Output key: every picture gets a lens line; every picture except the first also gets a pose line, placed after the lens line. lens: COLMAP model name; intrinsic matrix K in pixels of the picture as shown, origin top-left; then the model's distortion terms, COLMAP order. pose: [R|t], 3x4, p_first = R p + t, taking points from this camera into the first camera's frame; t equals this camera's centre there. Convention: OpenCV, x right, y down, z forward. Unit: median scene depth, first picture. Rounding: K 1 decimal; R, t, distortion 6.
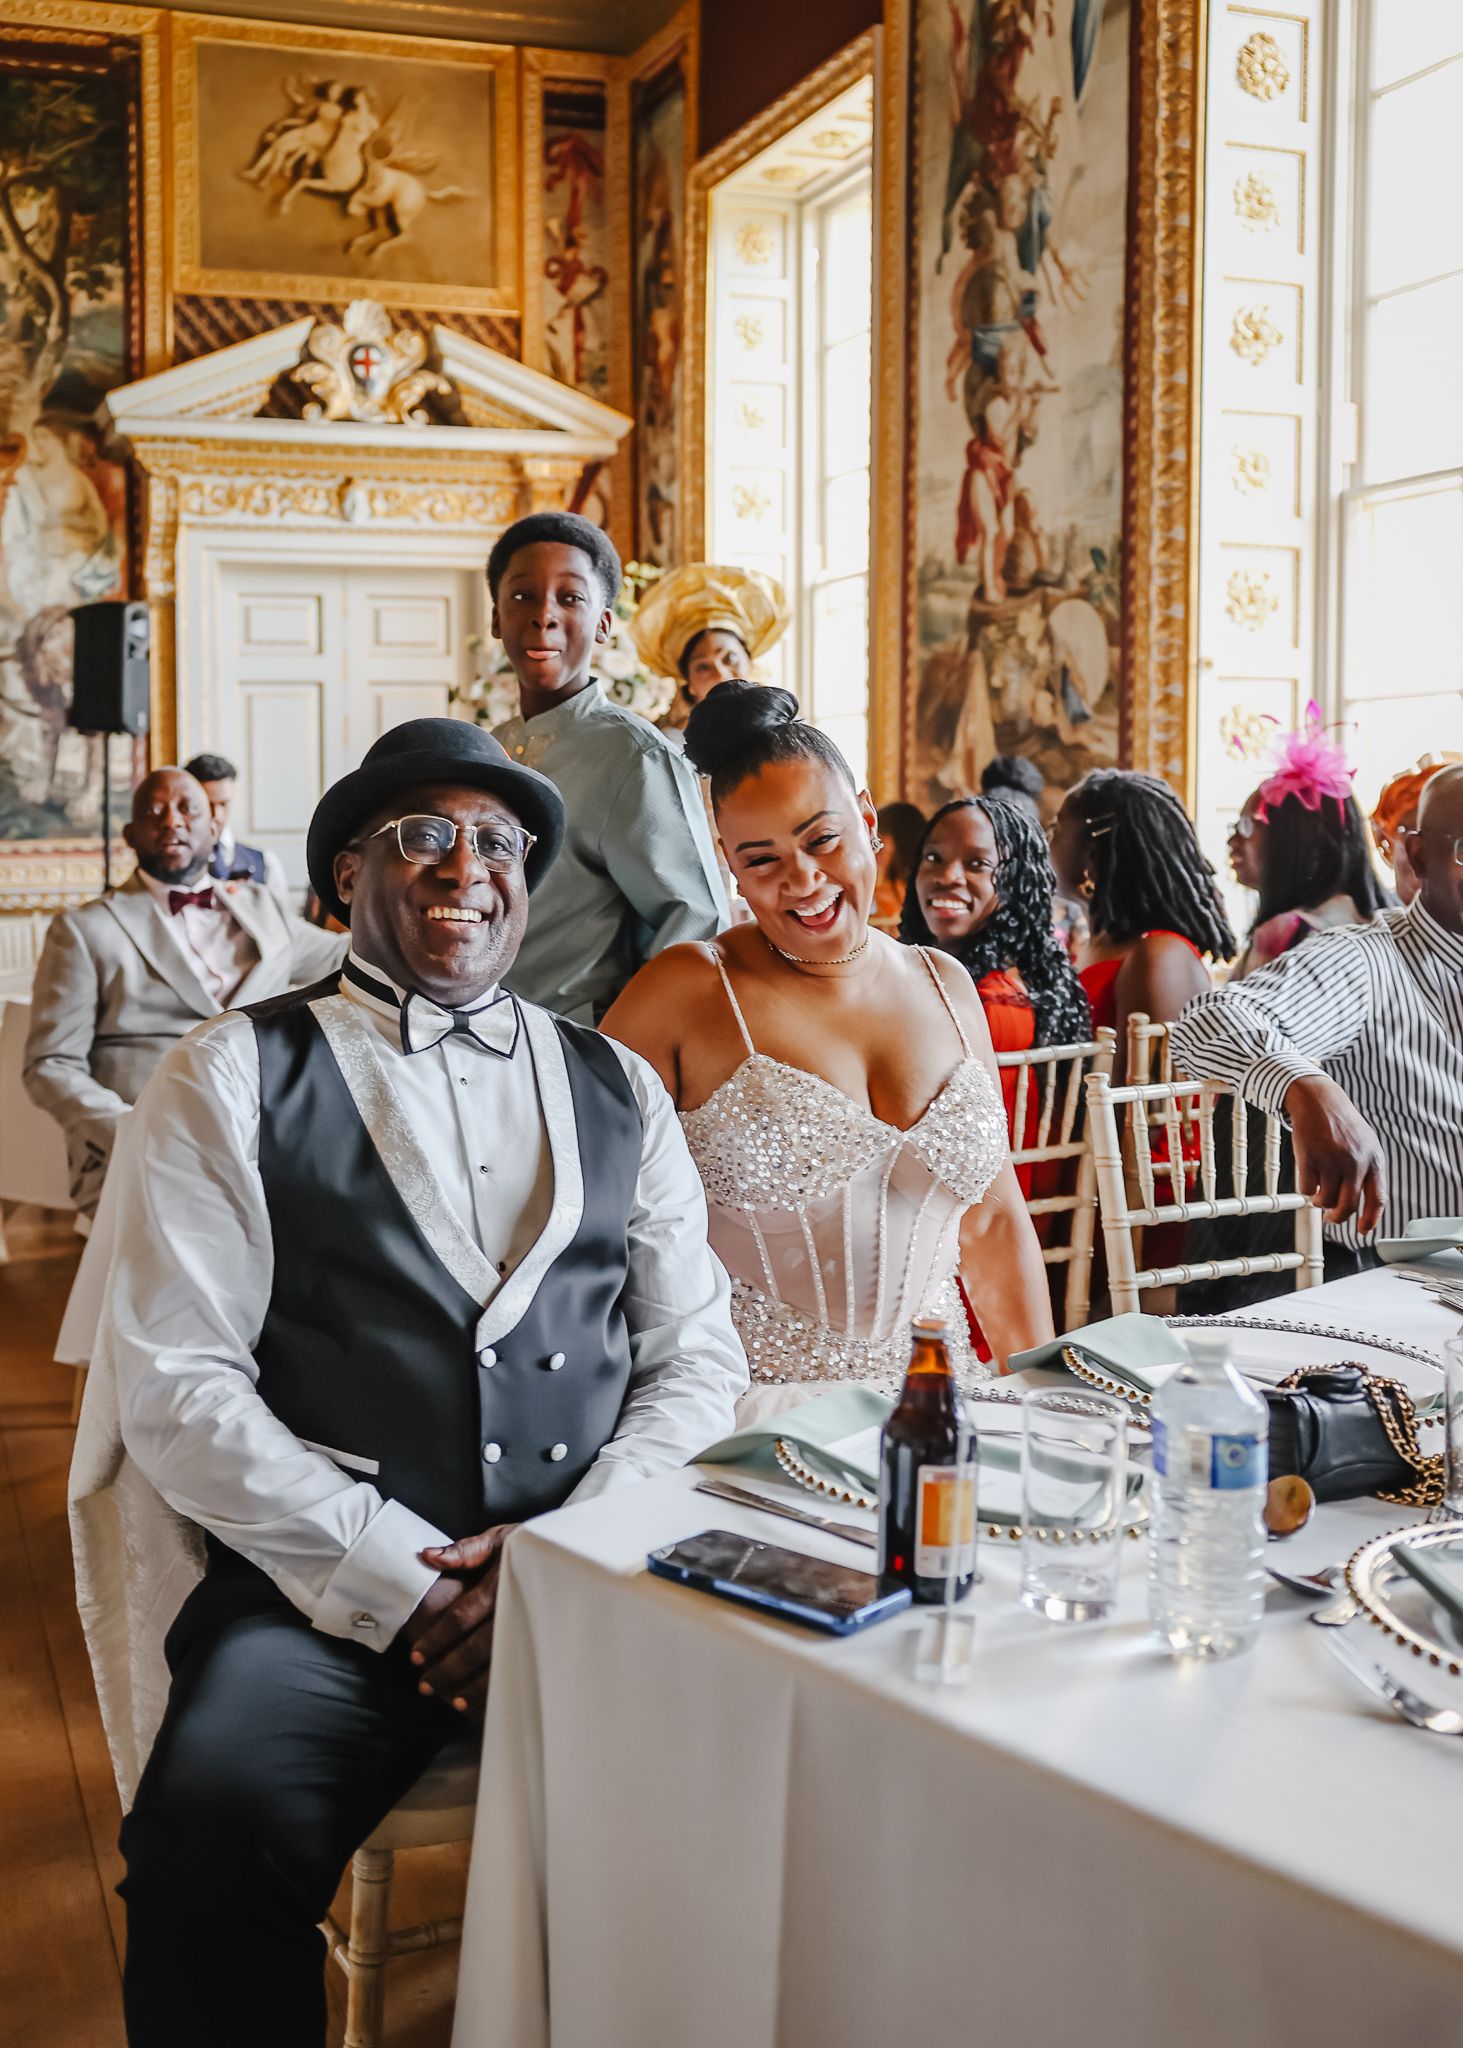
lens RADIAL K [[1854.8, 0, 459.1], [0, 1854.8, 829.7], [0, 0, 1]] dist [0.010628, 0.015949]
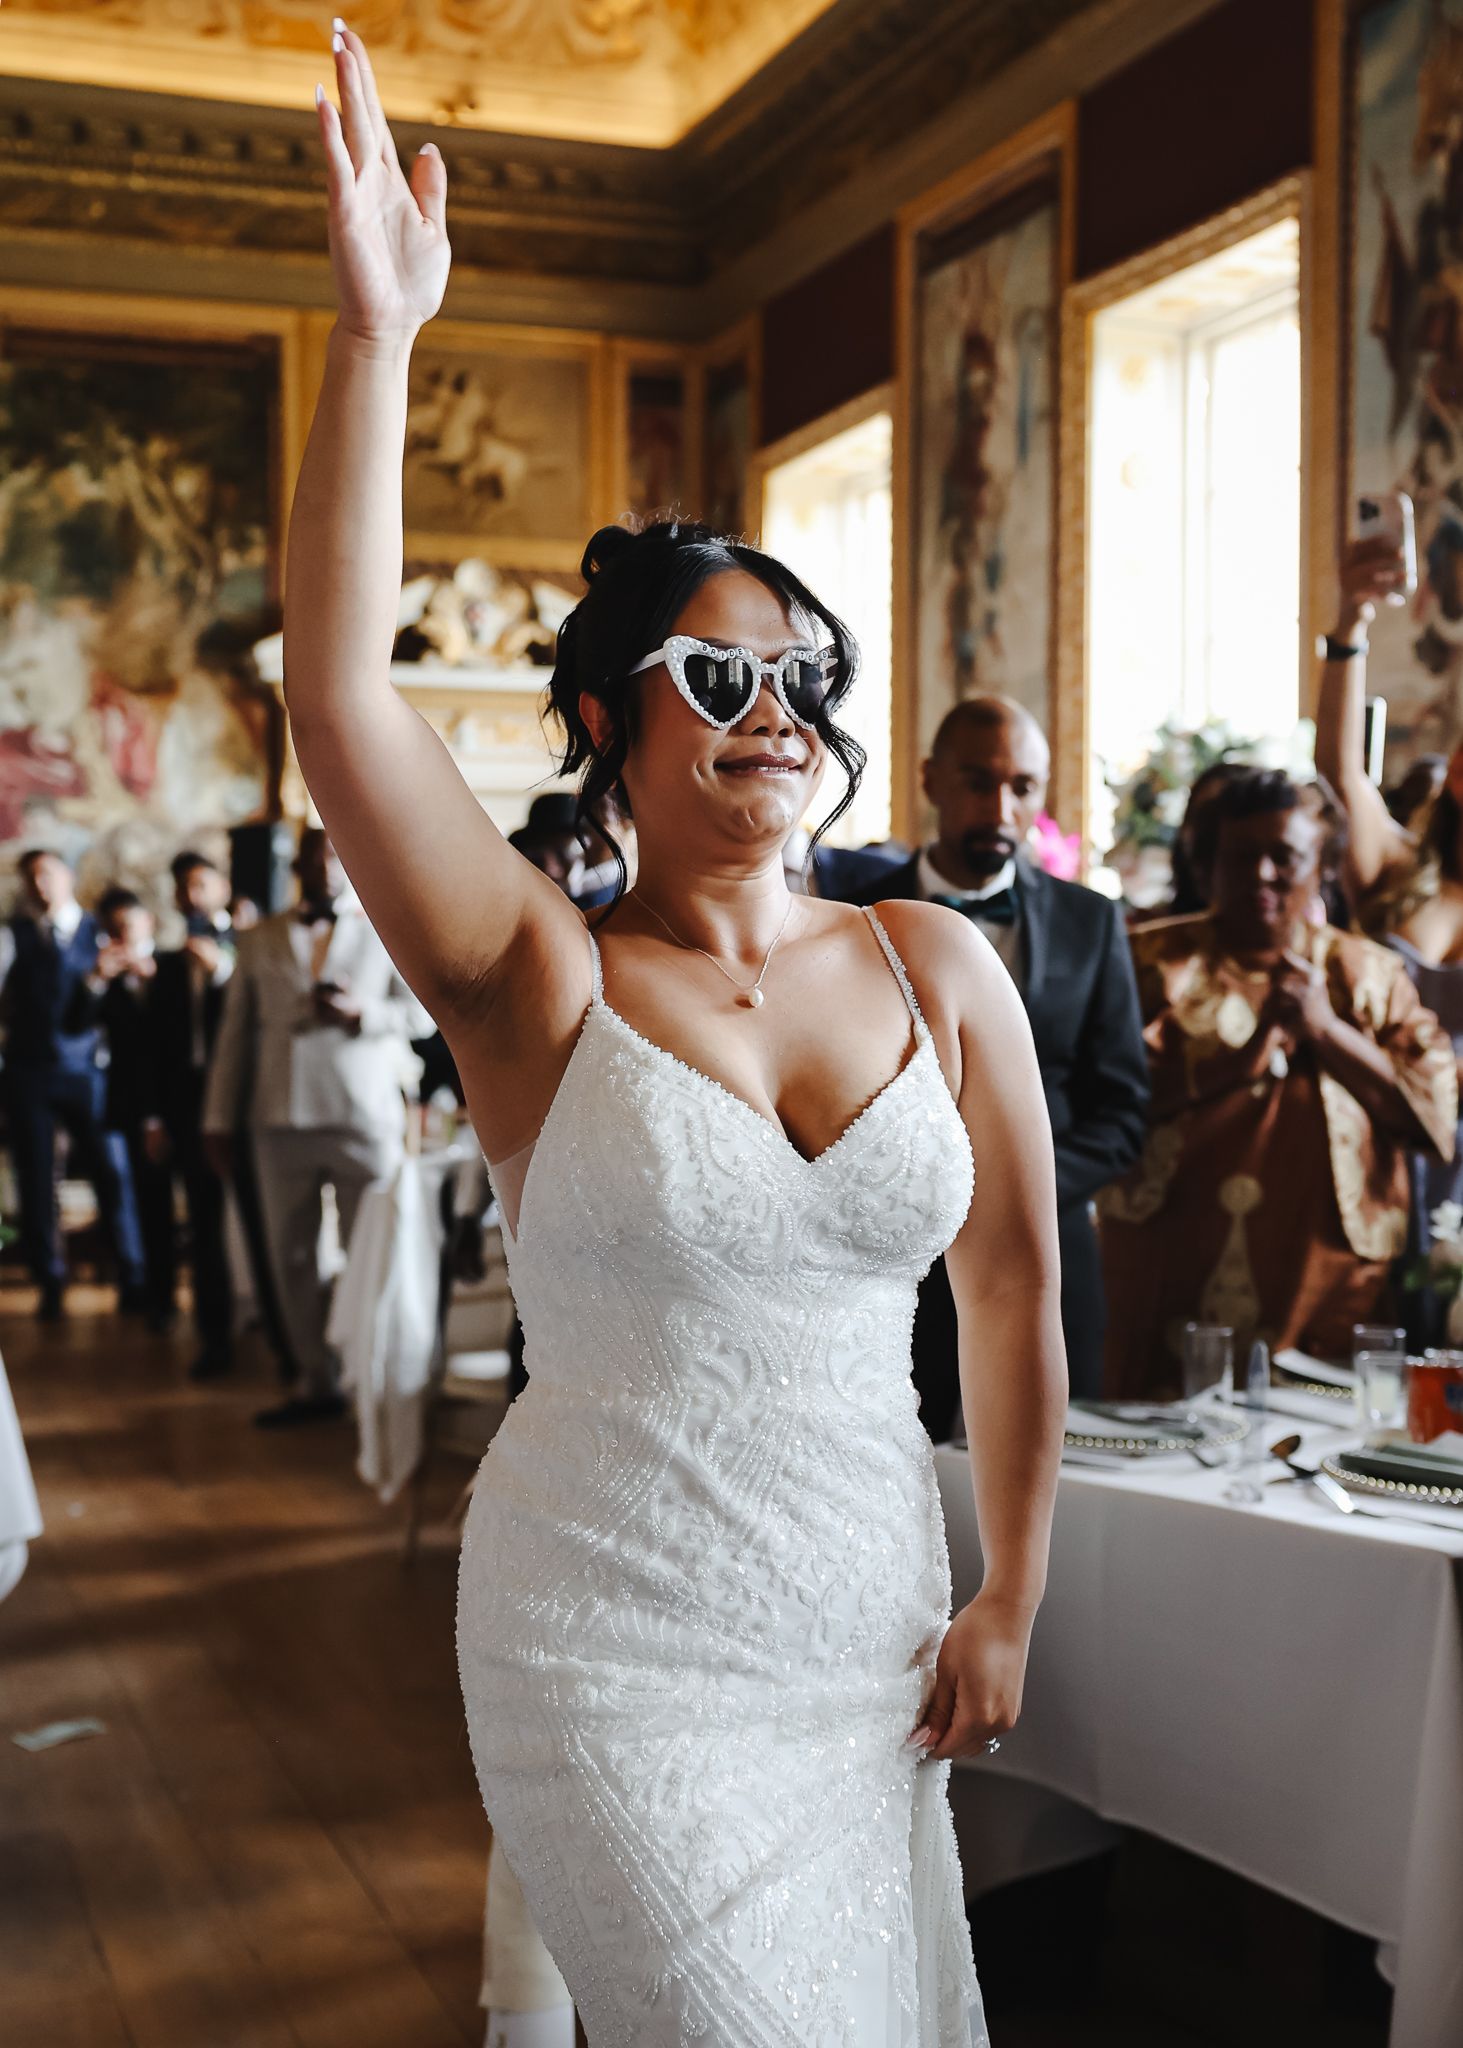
lens RADIAL K [[2658.0, 0, 731.5], [0, 2658.0, 1024.0], [0, 0, 1]] dist [0.019003, 0.053884]
pose [[0.996767, 0.000290, 0.080348, -0.024466], [0.000128, 0.999986, -0.005198, 0.013146], [-0.080348, 0.005192, 0.996753, -0.670710]]
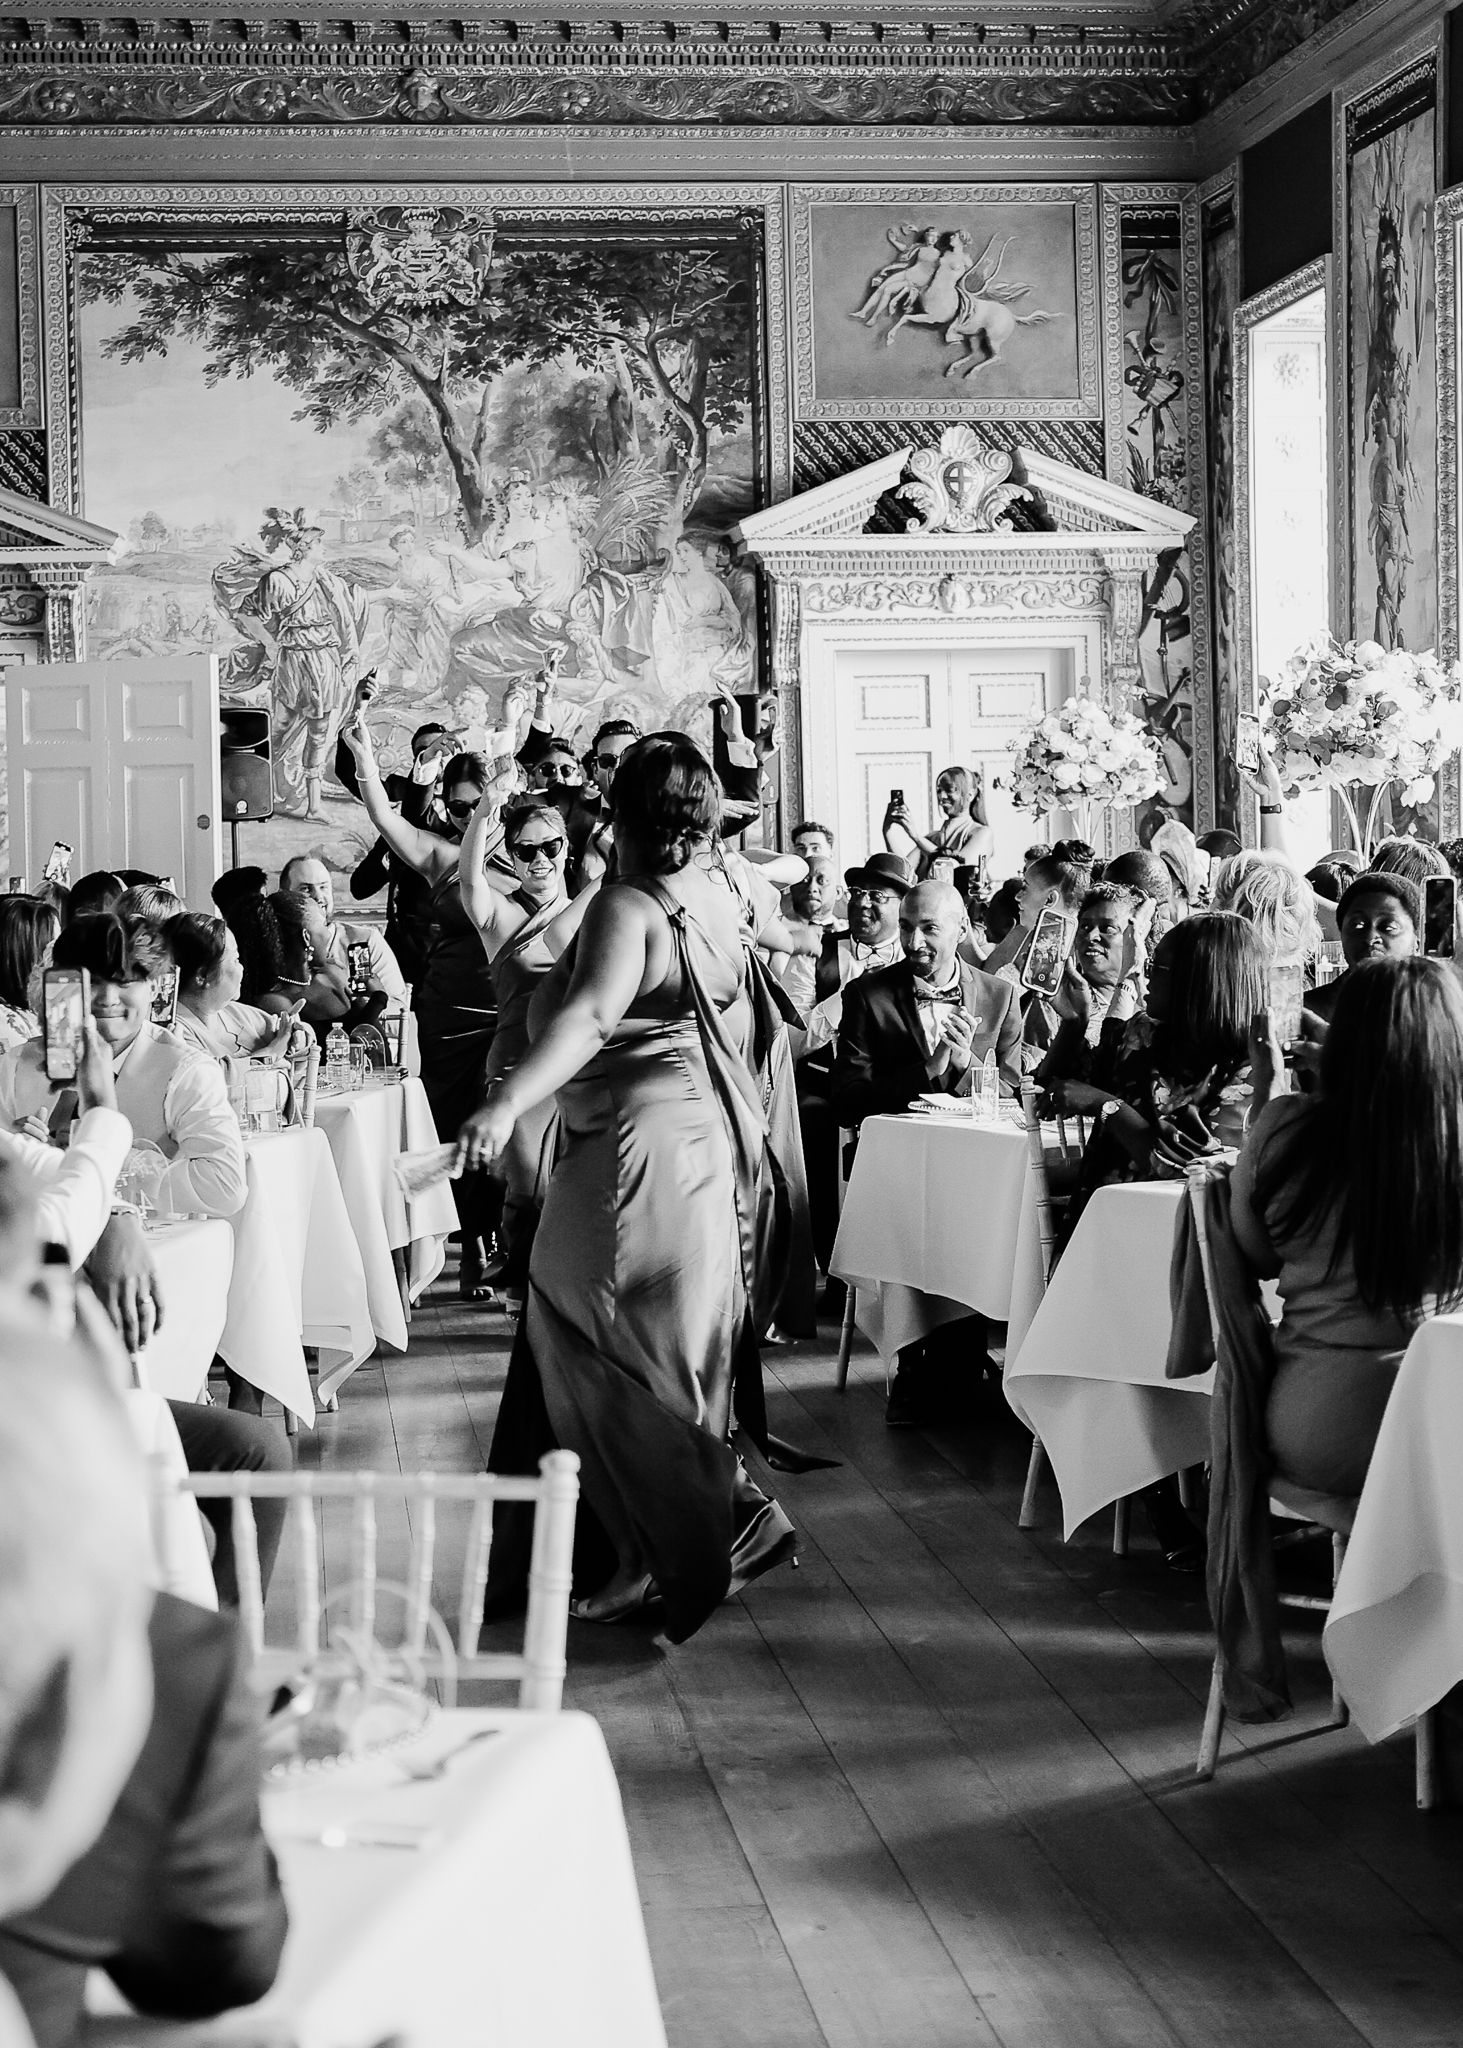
lens RADIAL K [[4790.1, 0, 1050.6], [0, 4790.1, 837.2], [0, 0, 1]] dist [0.007289, 0.171496]
pose [[0.992593, -0.013535, -0.120734, 0.360886], [0.012590, 0.999884, -0.008586, -0.002557], [0.120836, 0.007002, 0.992648, -1.938732]]
